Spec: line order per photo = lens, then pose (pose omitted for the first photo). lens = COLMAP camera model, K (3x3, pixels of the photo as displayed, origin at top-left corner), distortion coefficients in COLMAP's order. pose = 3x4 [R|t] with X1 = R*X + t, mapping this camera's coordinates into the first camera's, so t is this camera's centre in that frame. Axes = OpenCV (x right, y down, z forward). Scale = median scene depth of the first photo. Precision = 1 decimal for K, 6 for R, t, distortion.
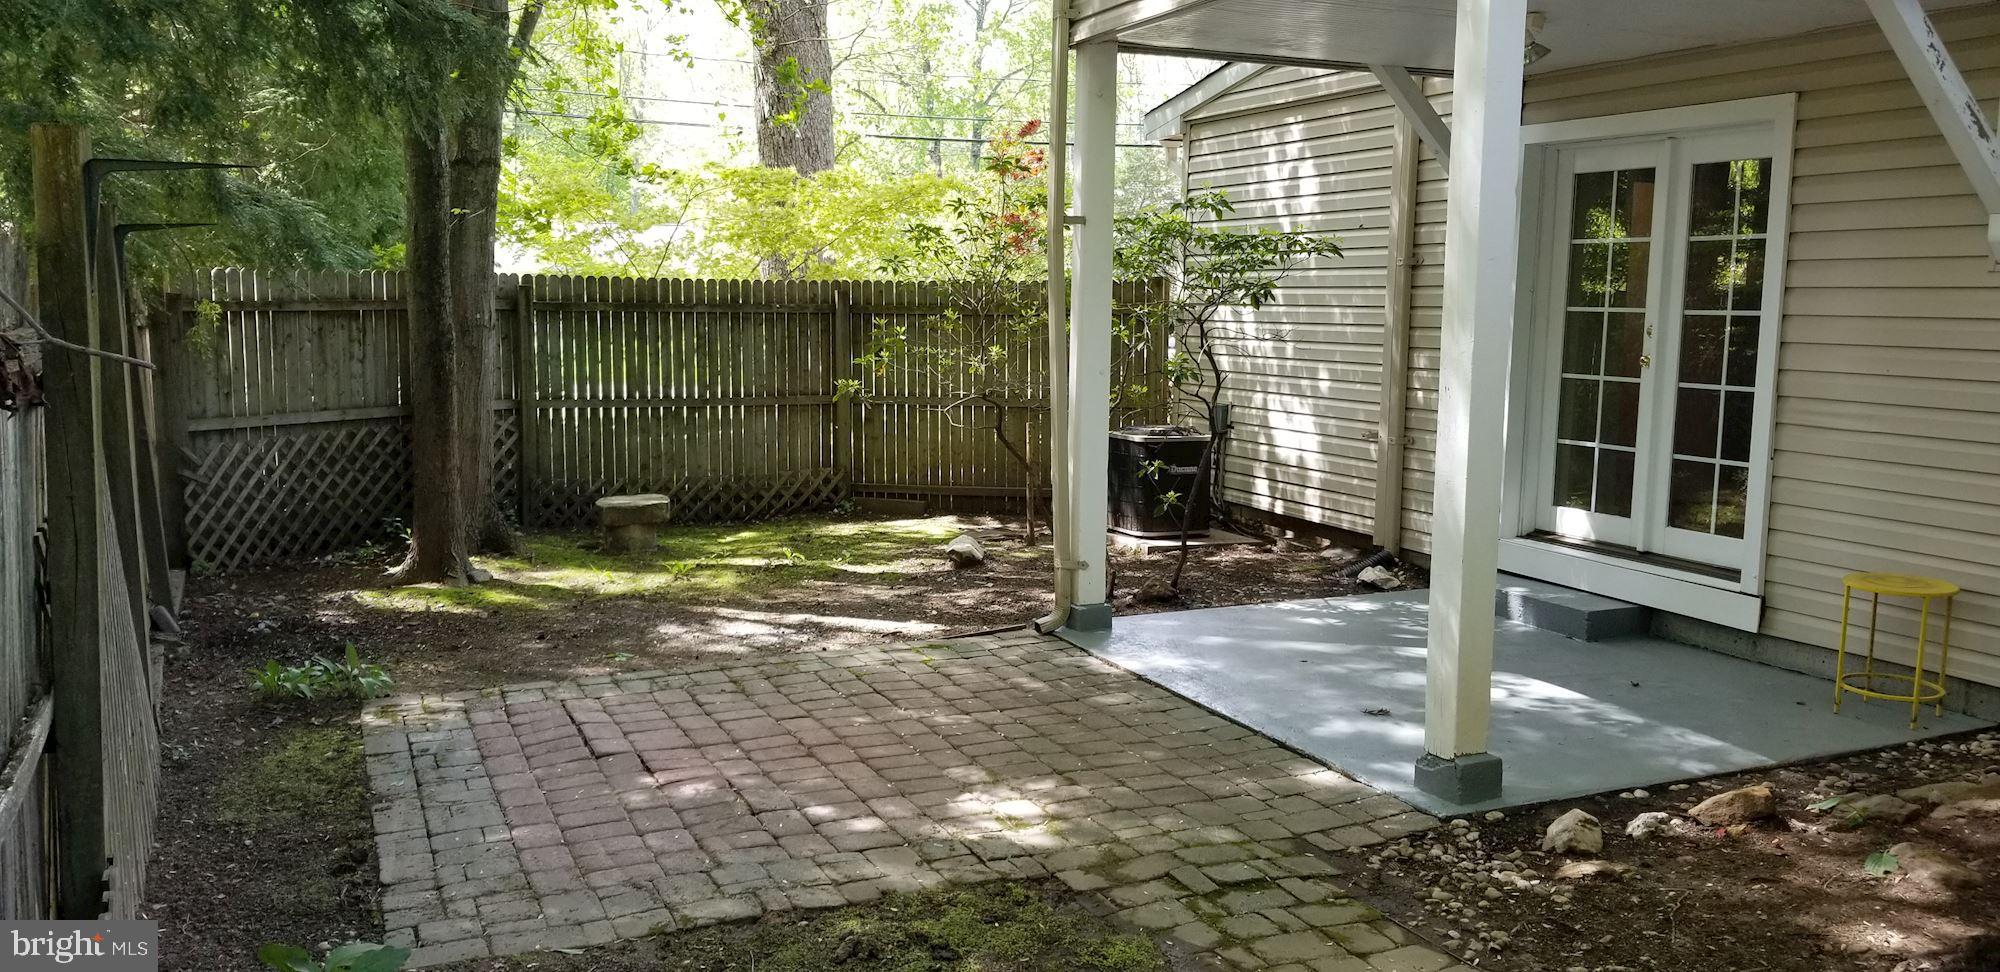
lens RADIAL K [[1569.8, 0, 1000.0], [0, 1569.8, 486.0], [0, 0, 1]] dist [0.092562, -0.161971]
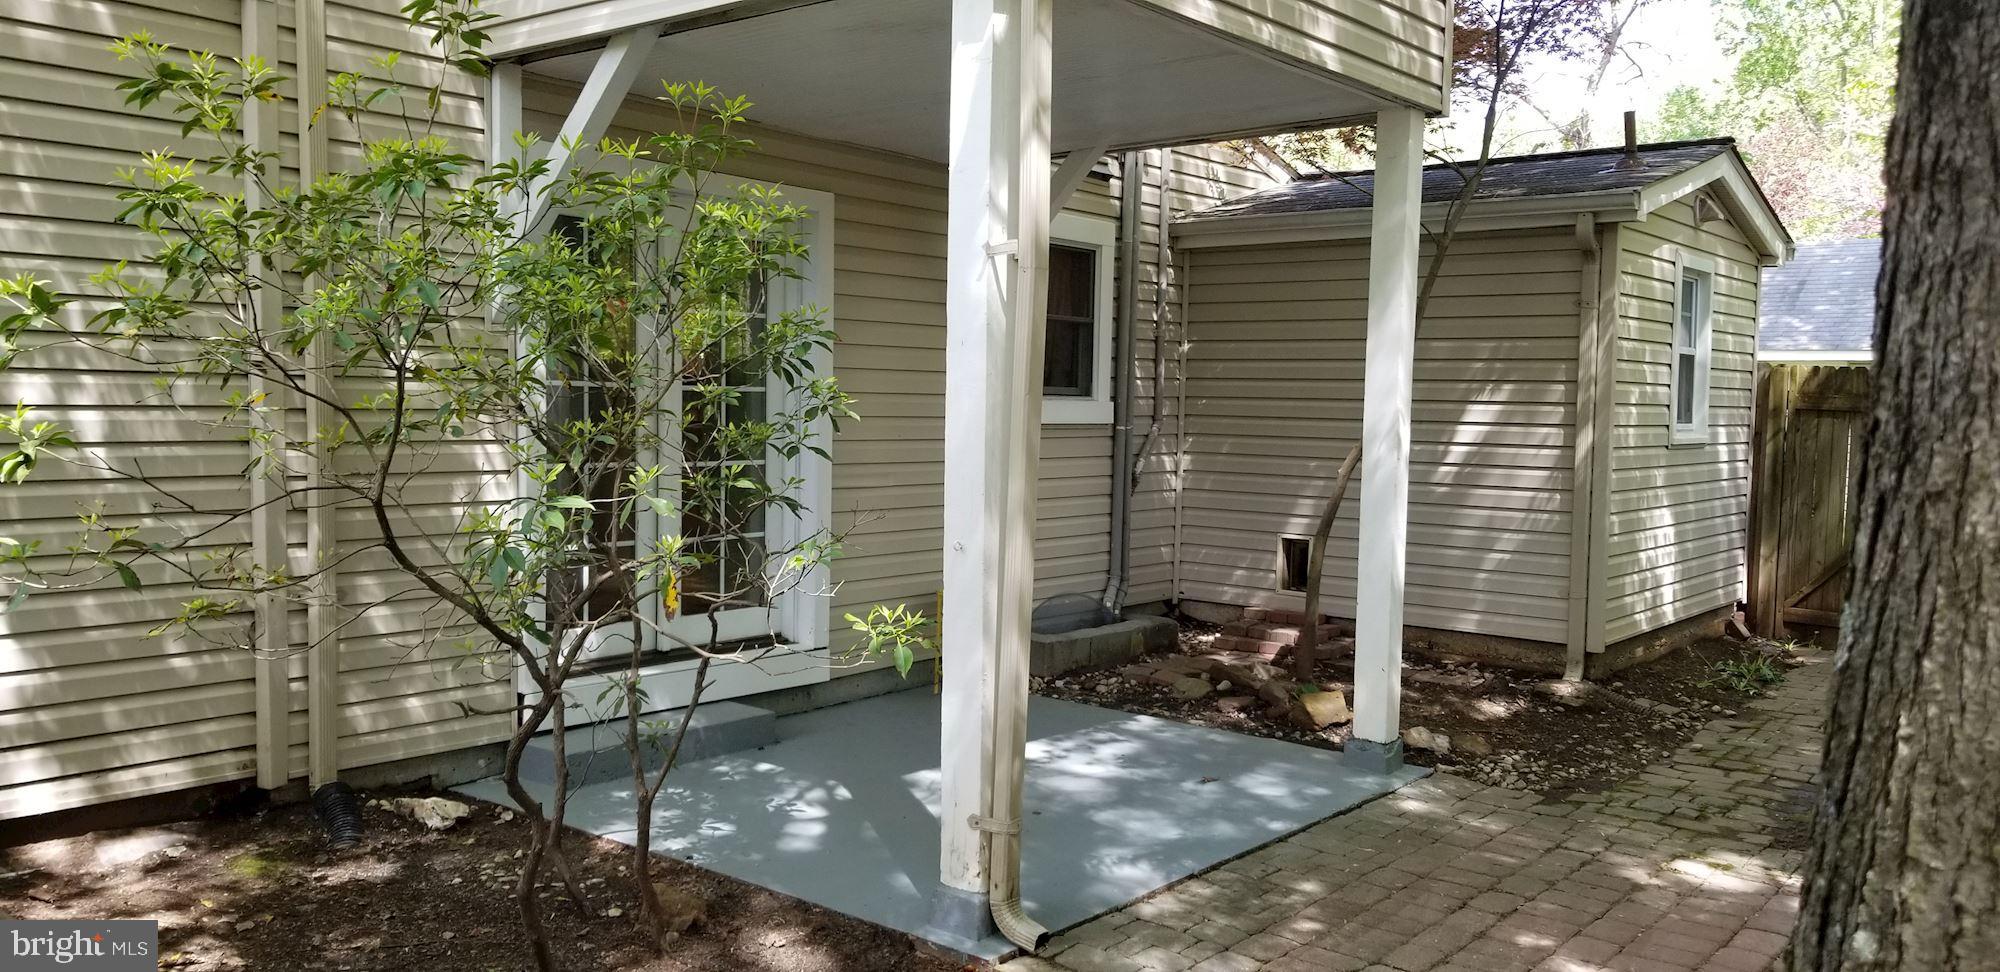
lens RADIAL K [[1569.8, 0, 1000.0], [0, 1569.8, 486.0], [0, 0, 1]] dist [0.092562, -0.161971]
pose [[-0.471118, -0.063553, 0.879777, -0.764284], [0.091286, 0.988532, 0.120293, -0.240704], [-0.877334, 0.136984, -0.459914, 2.057234]]
